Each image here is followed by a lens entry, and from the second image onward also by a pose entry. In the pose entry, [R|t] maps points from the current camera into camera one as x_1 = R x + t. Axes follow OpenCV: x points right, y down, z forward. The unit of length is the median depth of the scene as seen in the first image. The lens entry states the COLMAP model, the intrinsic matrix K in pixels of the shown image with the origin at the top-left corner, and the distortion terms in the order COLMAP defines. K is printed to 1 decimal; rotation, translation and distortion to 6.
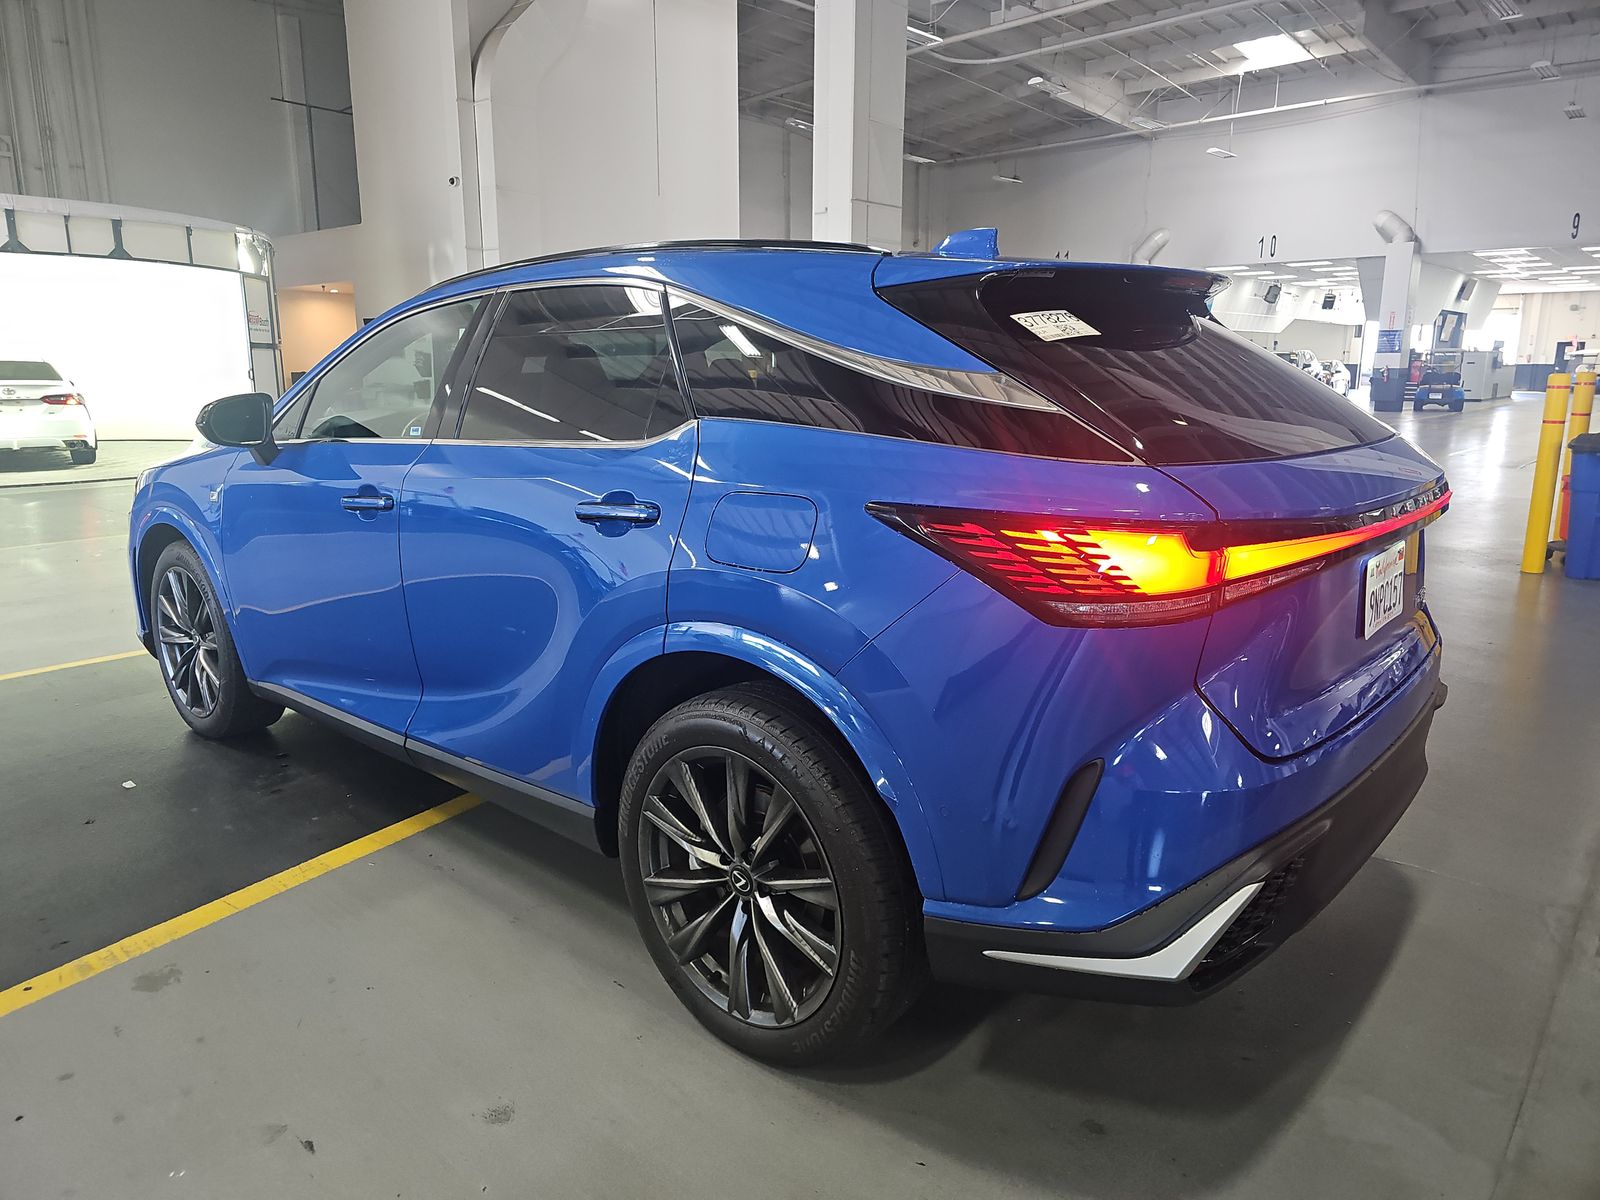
lens RADIAL K [[1046.4, 0, 797.2], [0, 1046.4, 594.0], [0, 0, 1]] dist [-0.007962, -0.007165]
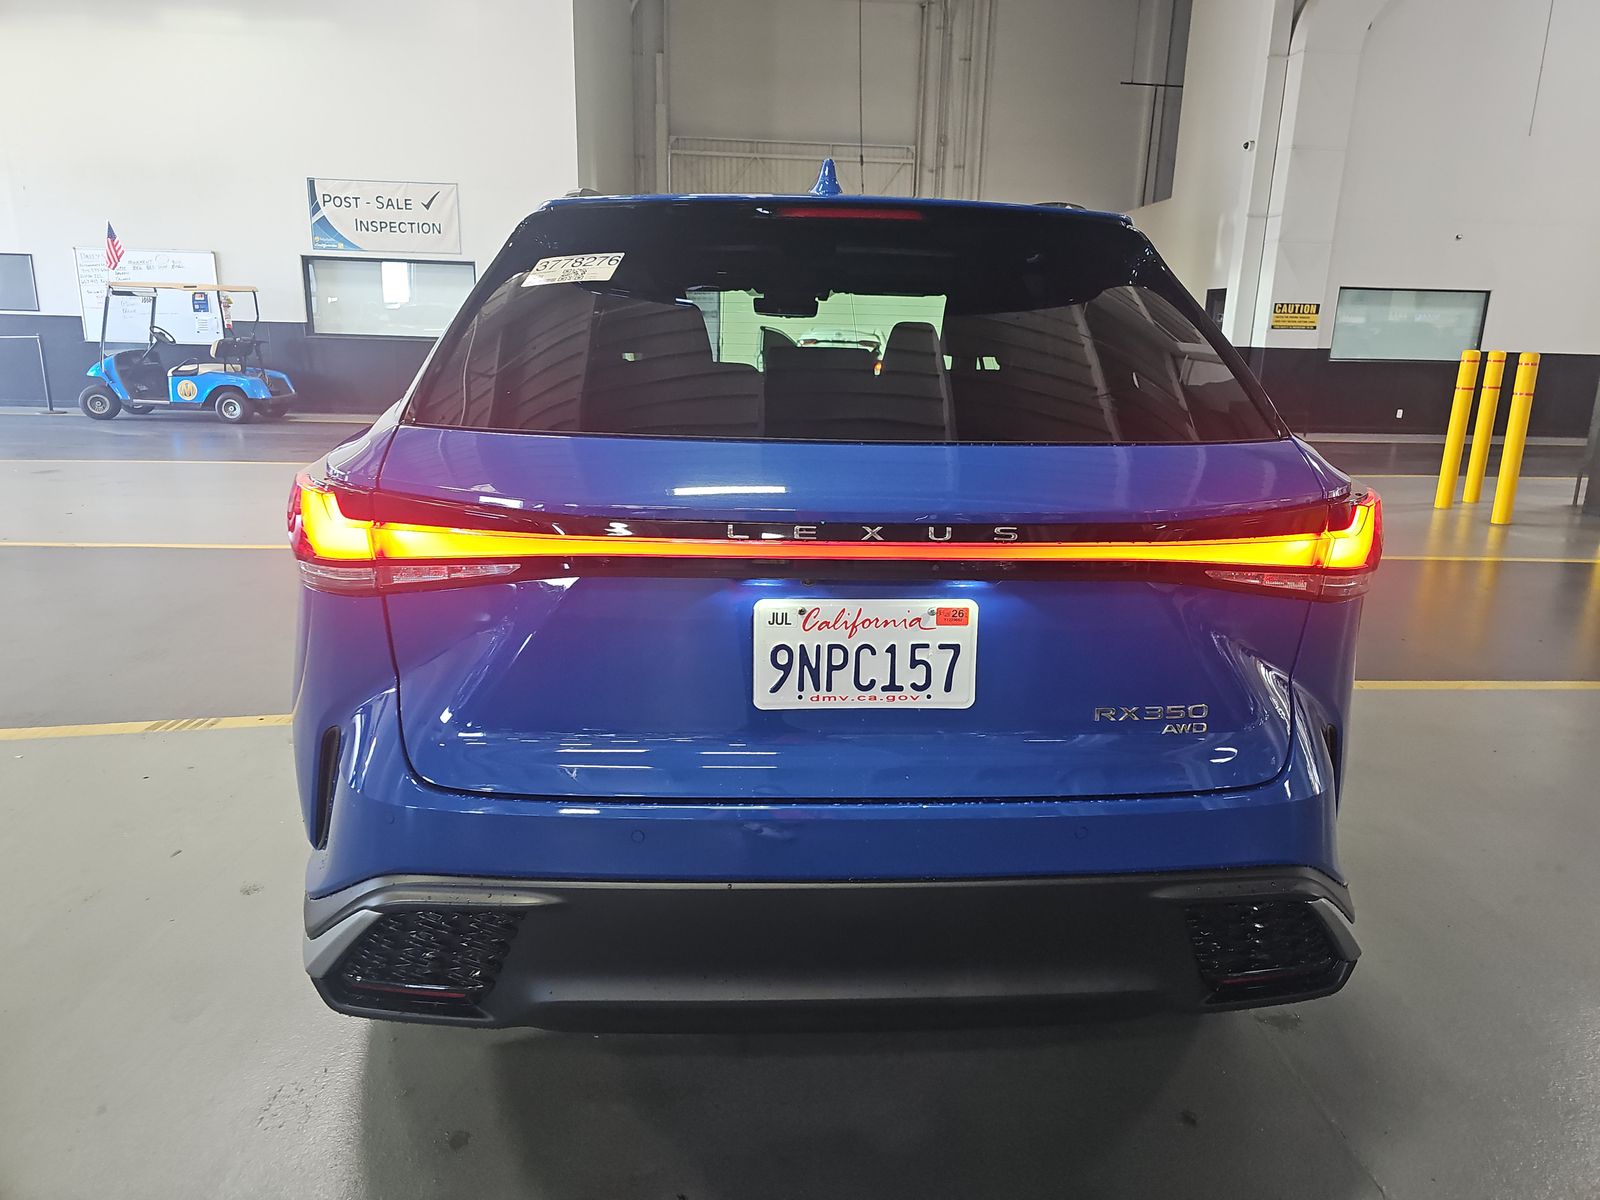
lens RADIAL K [[1046.4, 0, 794.8], [0, 1046.4, 600.1], [0, 0, 1]] dist [-0.007962, -0.007165]
pose [[0.706595, 0.182224, -0.683753, 0.102012], [-0.164199, 0.982122, 0.092057, -0.009305], [0.688304, 0.047224, 0.723884, 0.049994]]
